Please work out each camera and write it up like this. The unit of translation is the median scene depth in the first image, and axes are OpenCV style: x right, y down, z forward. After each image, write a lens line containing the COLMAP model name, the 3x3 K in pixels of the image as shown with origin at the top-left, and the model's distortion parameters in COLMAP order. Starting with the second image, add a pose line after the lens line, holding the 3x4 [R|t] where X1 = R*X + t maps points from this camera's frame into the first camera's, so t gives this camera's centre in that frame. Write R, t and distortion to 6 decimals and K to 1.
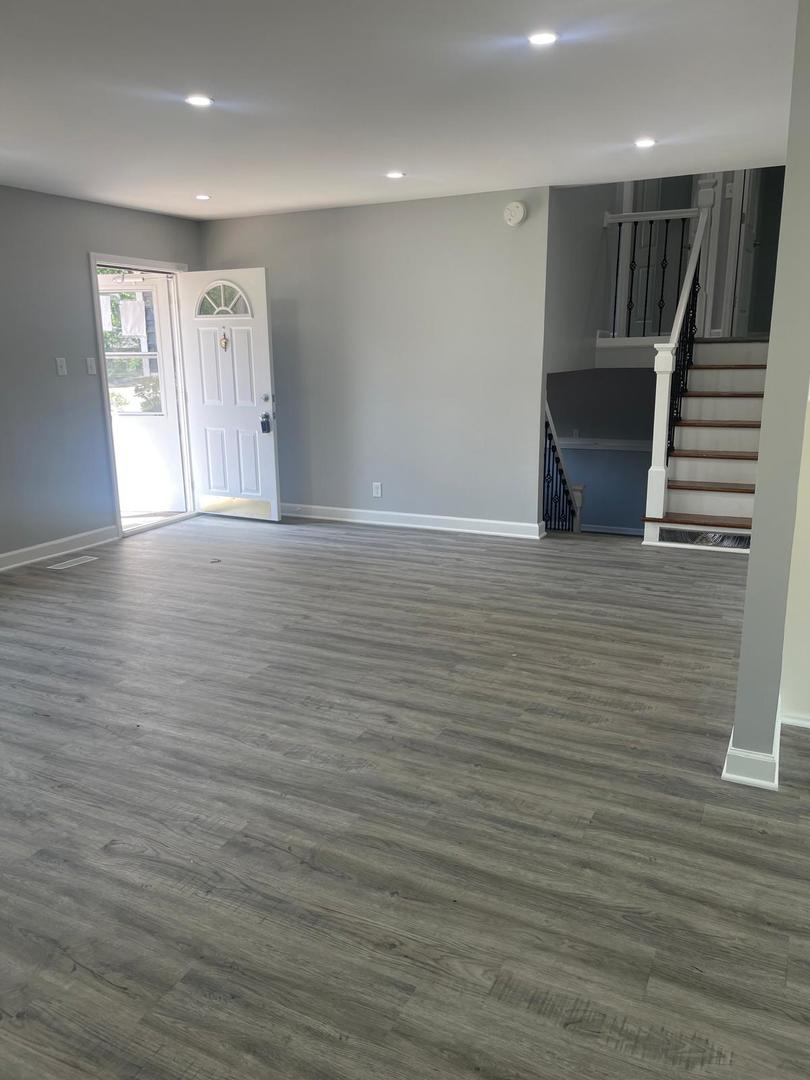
lens RADIAL K [[808.9, 0, 405.0], [0, 808.9, 540.0], [0, 0, 1]] dist [0.078720, -0.115253]
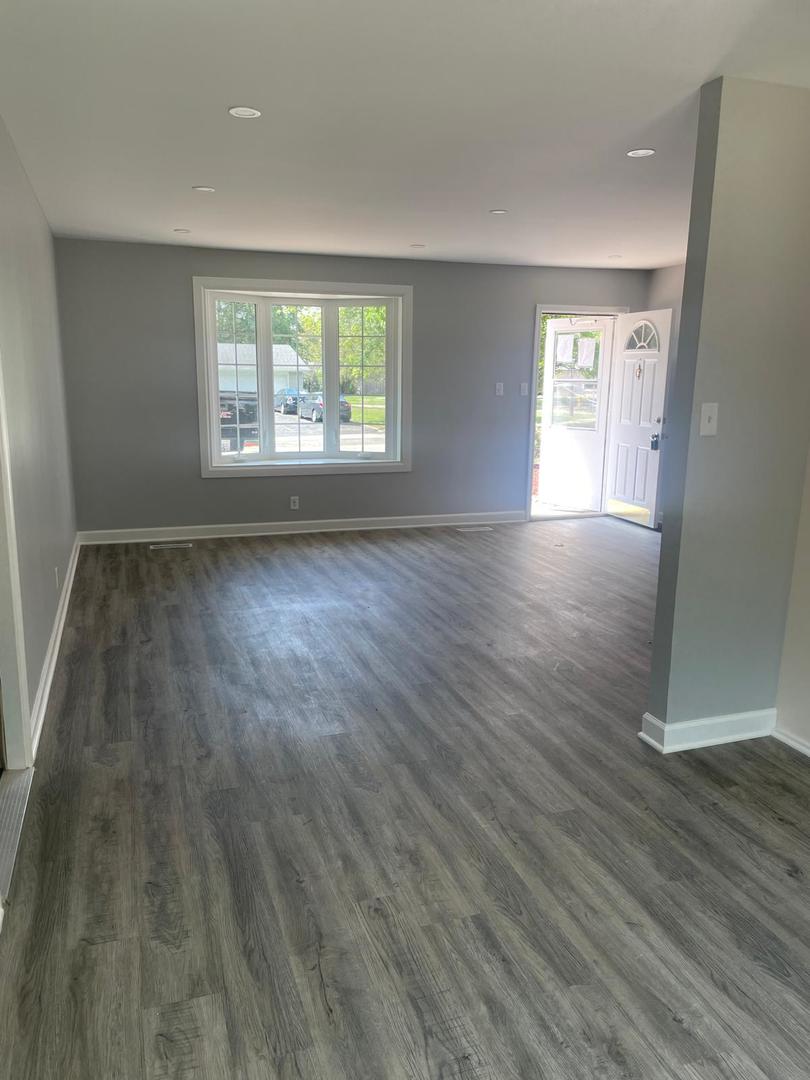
lens RADIAL K [[808.9, 0, 405.0], [0, 808.9, 540.0], [0, 0, 1]] dist [0.078720, -0.115253]
pose [[0.712134, 0.163419, -0.682759, 0.696662], [-0.180890, 0.982405, 0.046467, 0.004764], [0.678339, 0.090413, 0.729165, -0.126823]]
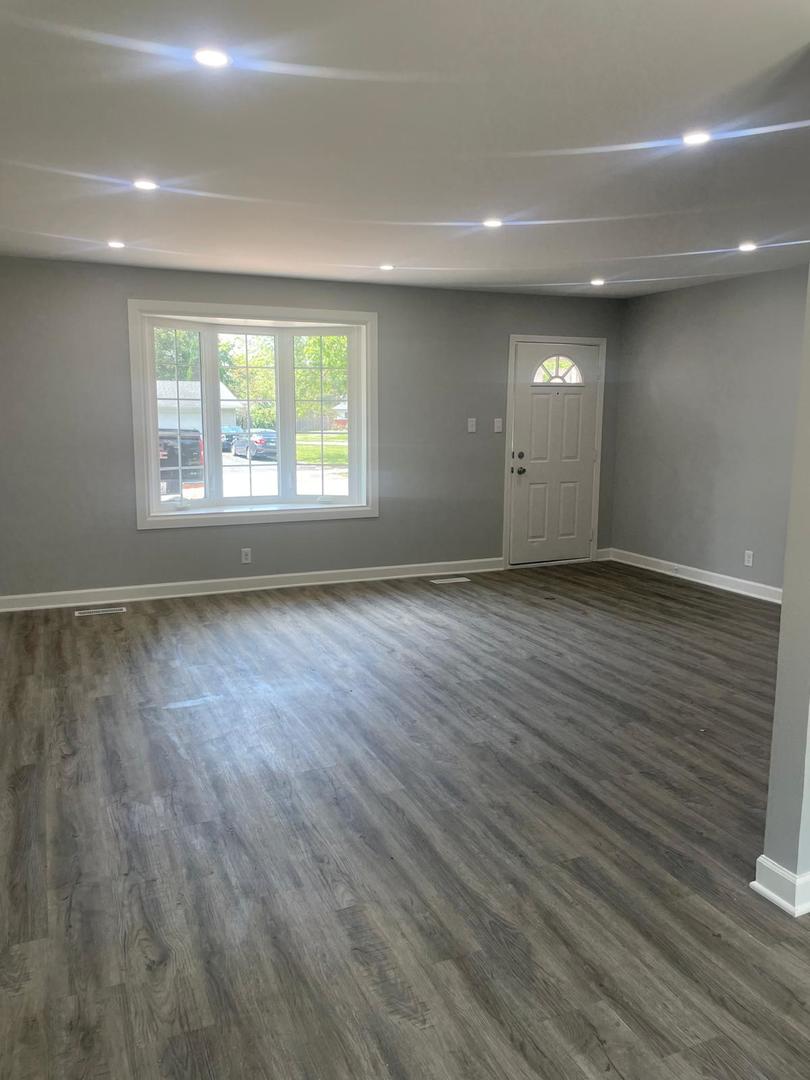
lens RADIAL K [[811.5, 0, 401.9], [0, 811.5, 512.0], [0, 0, 1]] dist [0.064995, -0.085744]
pose [[0.766144, 0.099447, -0.634928, 0.472513], [-0.163500, 0.985609, -0.042916, -0.014973], [0.621524, 0.136690, 0.771378, -0.012317]]
